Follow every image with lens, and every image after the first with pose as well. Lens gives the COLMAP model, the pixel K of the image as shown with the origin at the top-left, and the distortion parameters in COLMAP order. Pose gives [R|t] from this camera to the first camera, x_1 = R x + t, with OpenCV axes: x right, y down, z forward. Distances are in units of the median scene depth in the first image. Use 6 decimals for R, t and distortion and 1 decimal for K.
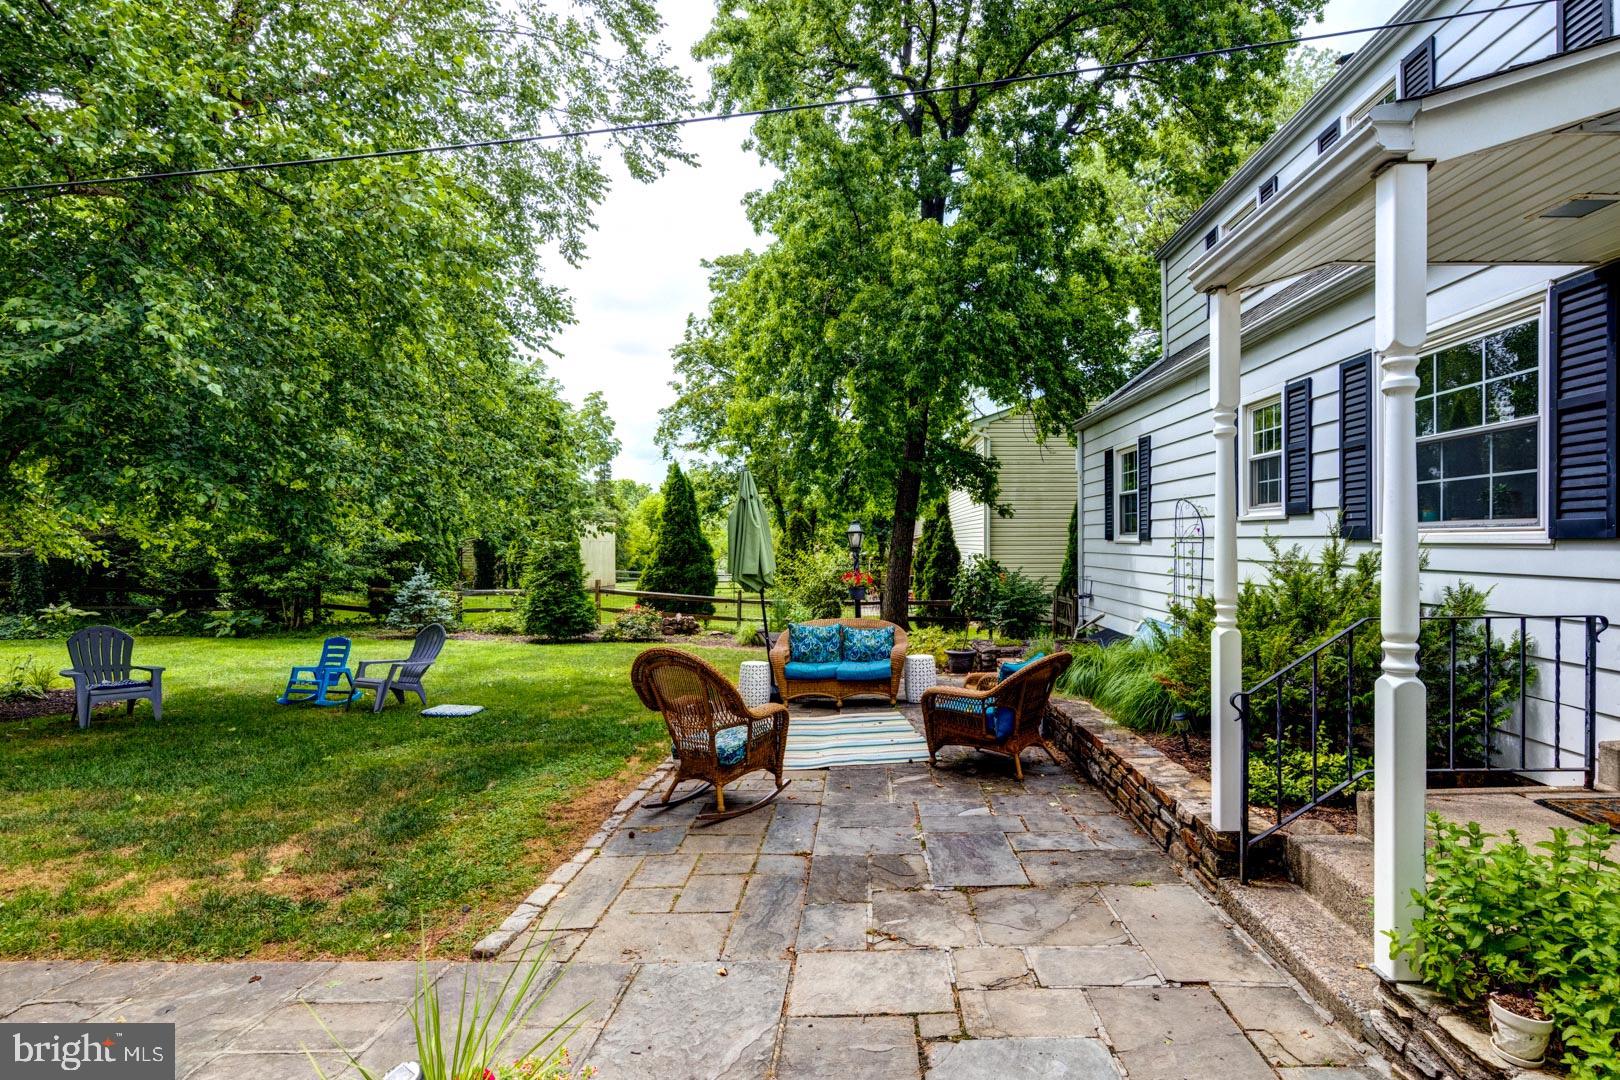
lens RADIAL K [[897.3, 0, 823.6], [0, 897.3, 543.0], [0, 0, 1]] dist [0.012143, 0.001455]
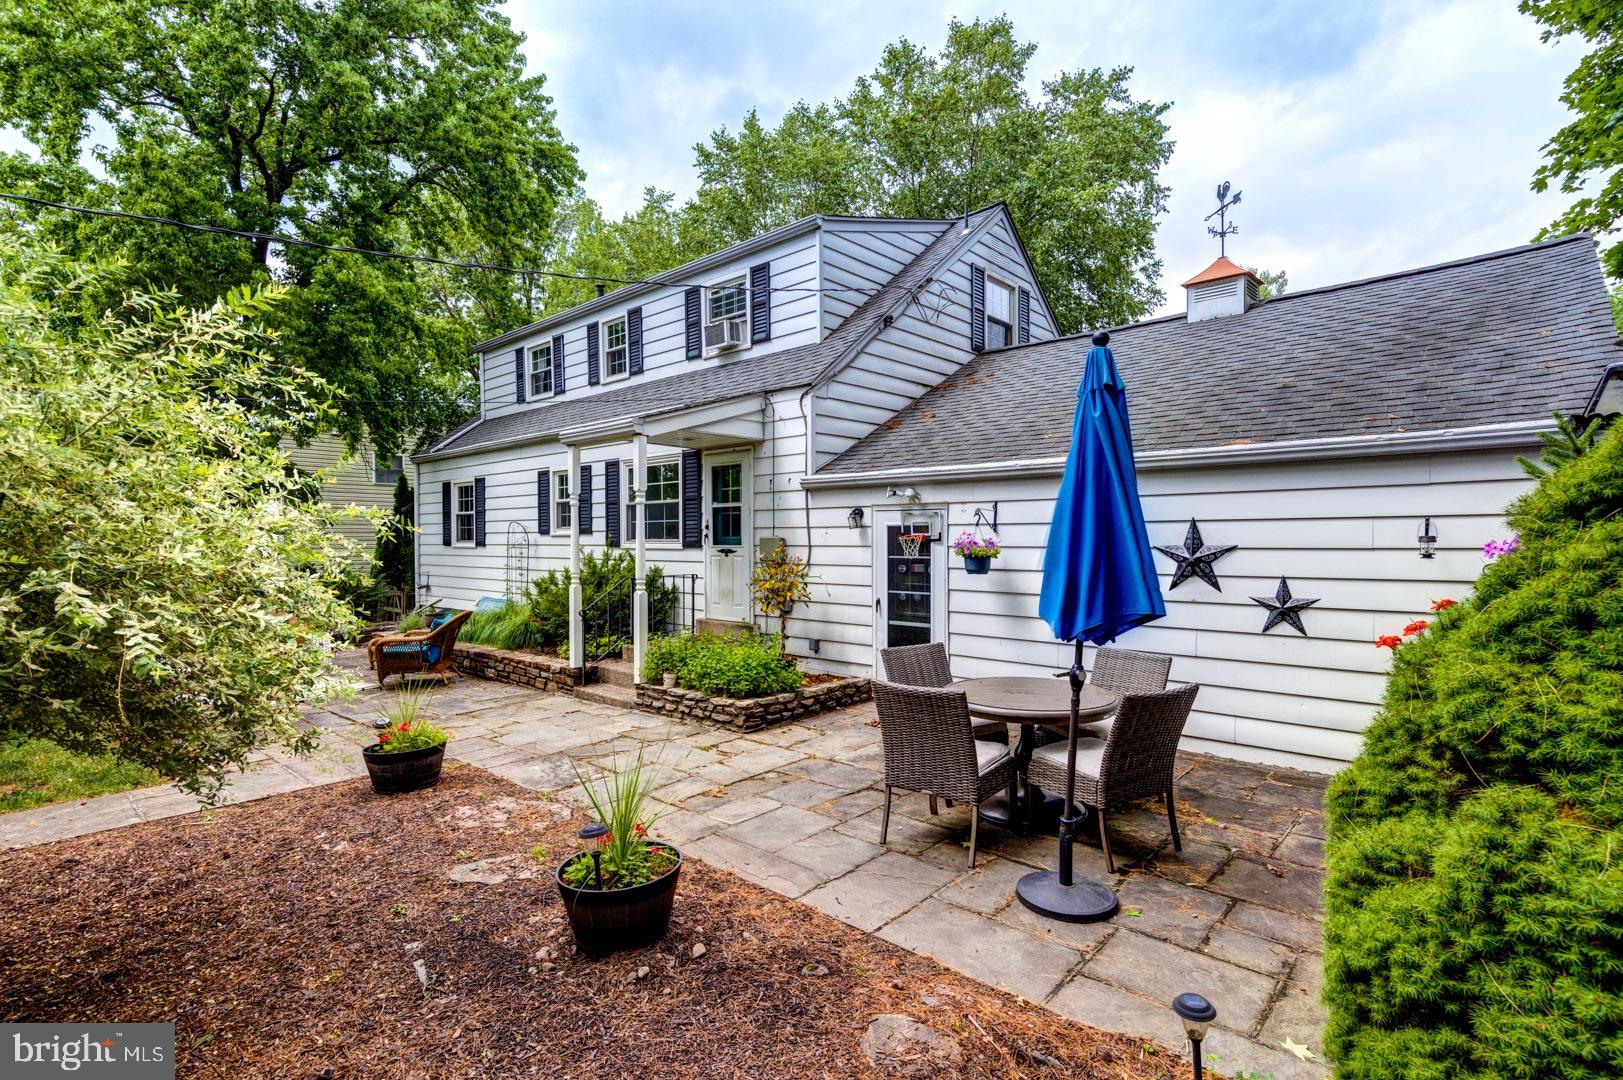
lens RADIAL K [[898.9, 0, 825.1], [0, 898.9, 543.0], [0, 0, 1]] dist [0.012143, 0.001455]
pose [[0.689119, -0.002157, 0.724645, -0.590851], [0.002961, 0.999996, 0.000161, -0.011553], [-0.724642, 0.002034, 0.689123, -0.807952]]
